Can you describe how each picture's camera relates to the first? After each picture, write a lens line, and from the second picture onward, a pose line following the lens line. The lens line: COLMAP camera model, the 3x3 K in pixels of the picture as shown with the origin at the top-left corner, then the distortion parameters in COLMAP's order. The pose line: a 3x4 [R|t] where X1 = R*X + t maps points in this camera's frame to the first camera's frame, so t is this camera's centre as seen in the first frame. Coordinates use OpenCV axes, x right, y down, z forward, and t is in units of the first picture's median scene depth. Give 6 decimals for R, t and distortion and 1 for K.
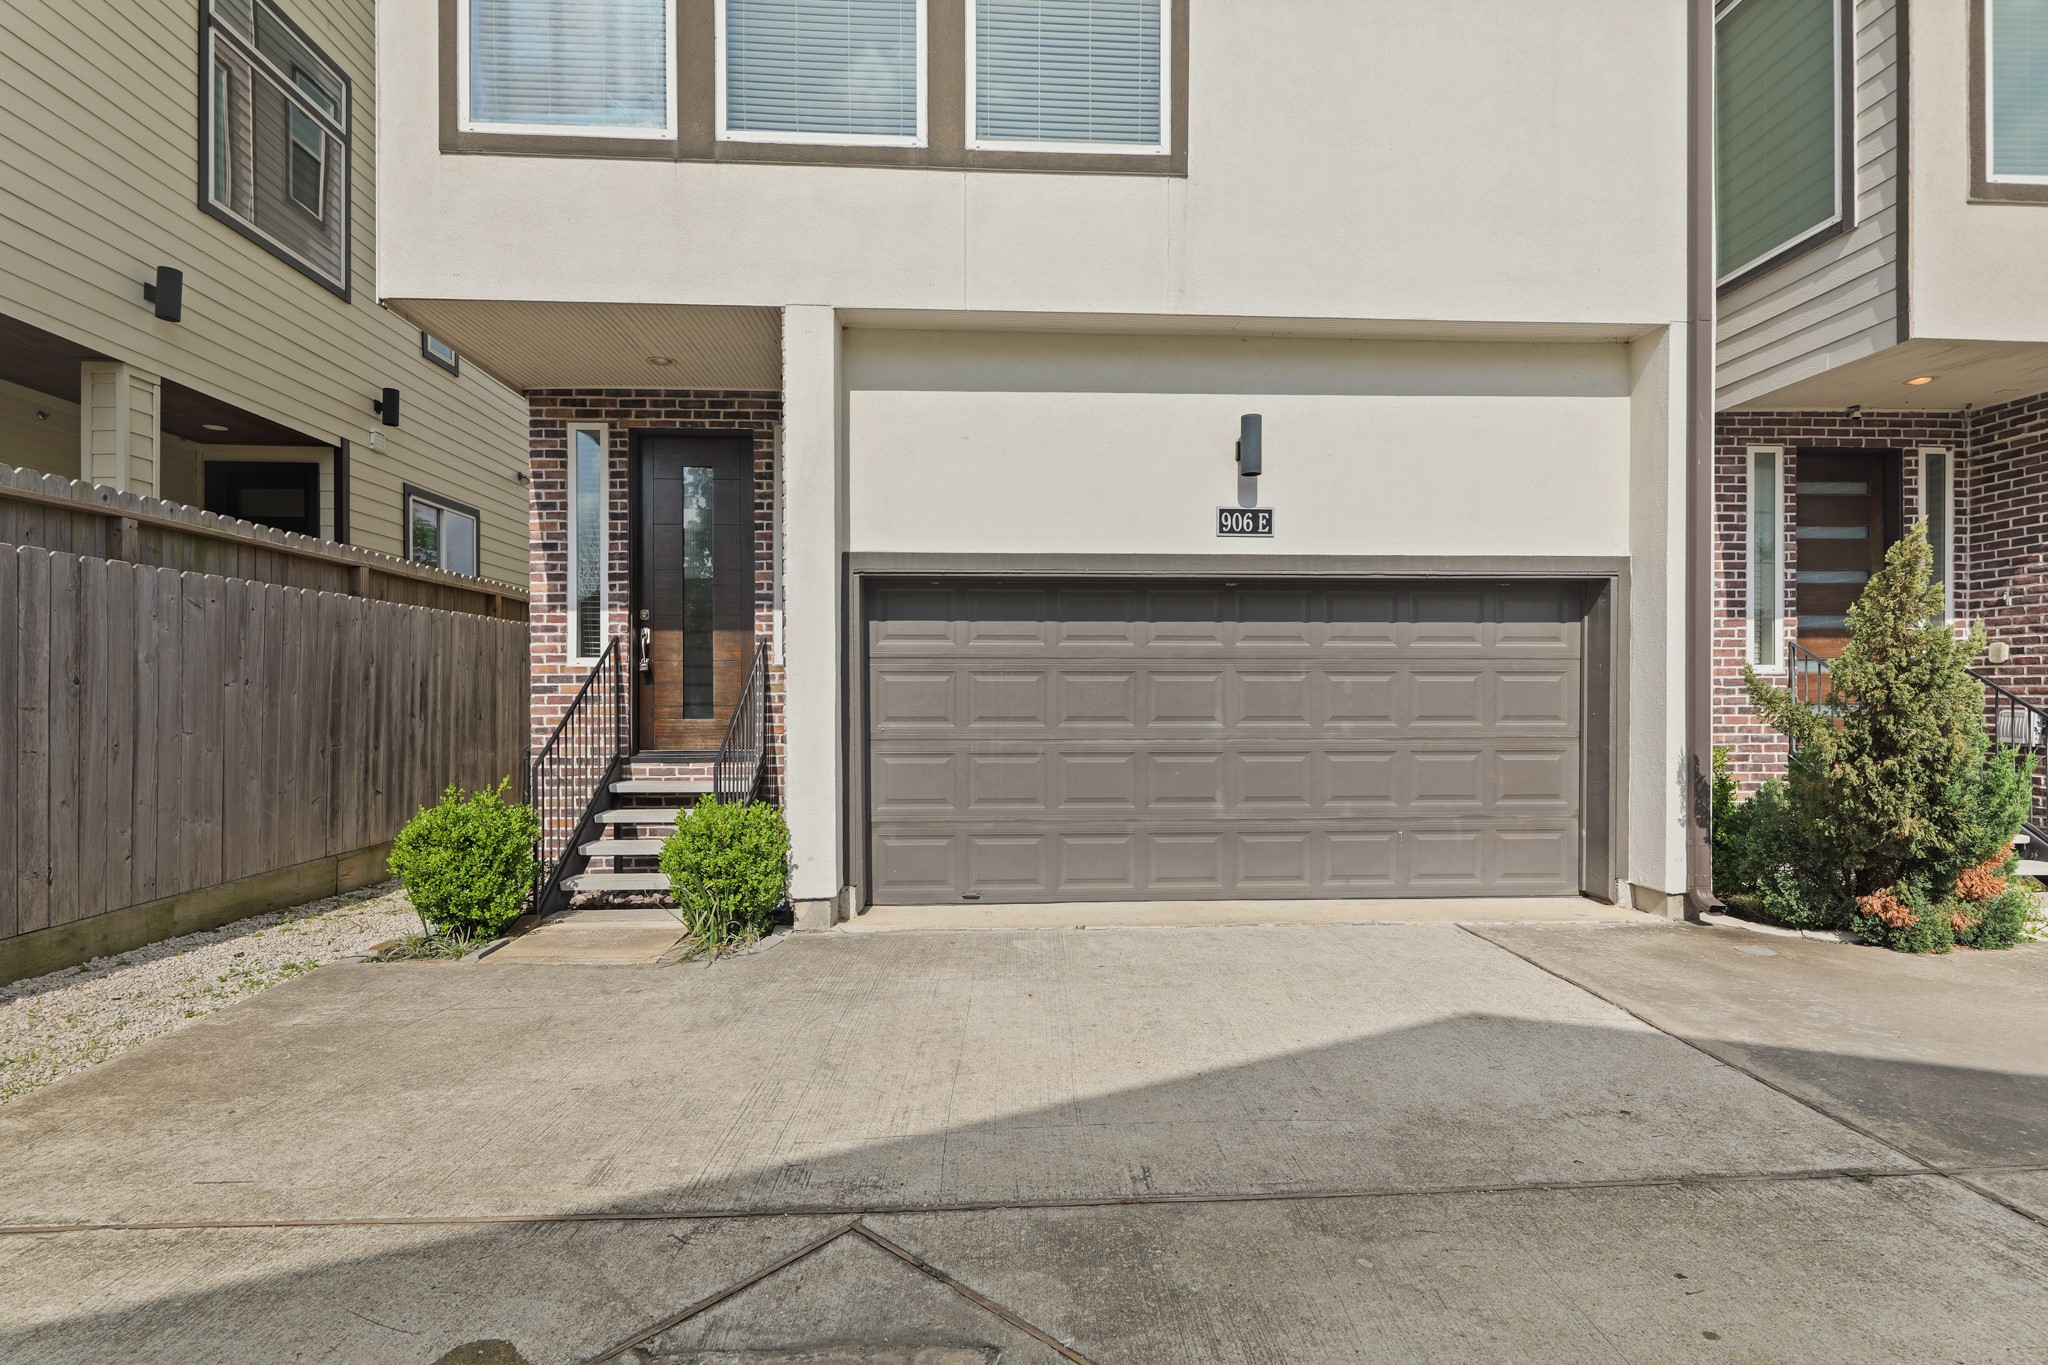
lens RADIAL K [[968.3, 0, 1029.8], [0, 968.3, 680.1], [0, 0, 1]] dist [0.005901, -0.000883]
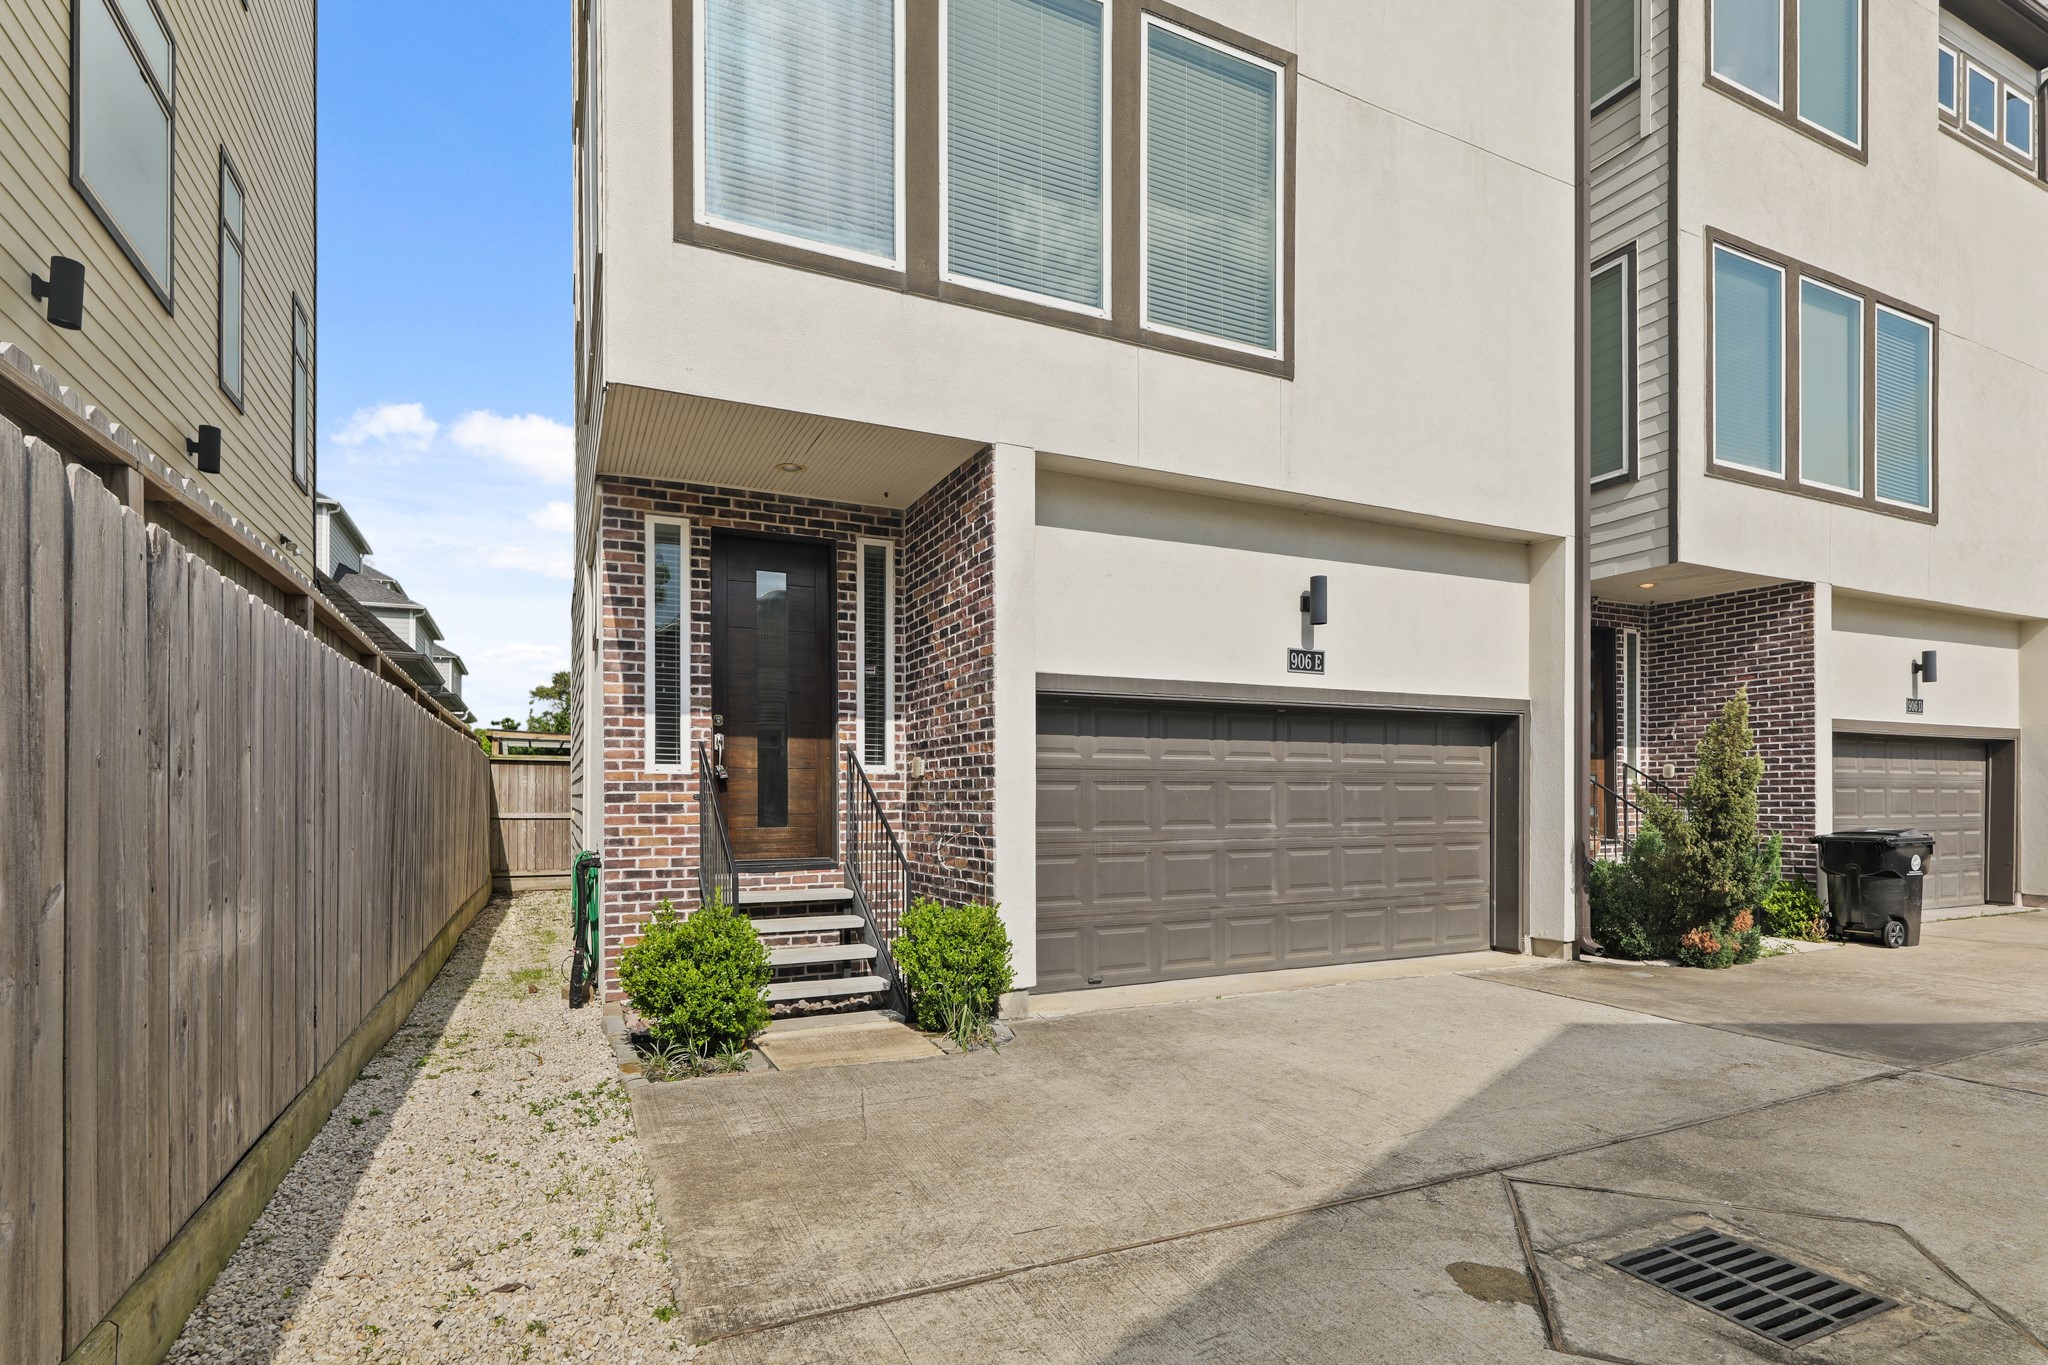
lens RADIAL K [[982.2, 0, 1025.1], [0, 982.2, 784.0], [0, 0, 1]] dist [0.002013, 0.000733]
pose [[0.928466, 0.003914, 0.371396, -0.556535], [-0.003136, 0.999991, -0.002699, -0.002137], [-0.371404, 0.001341, 0.928471, -0.028502]]
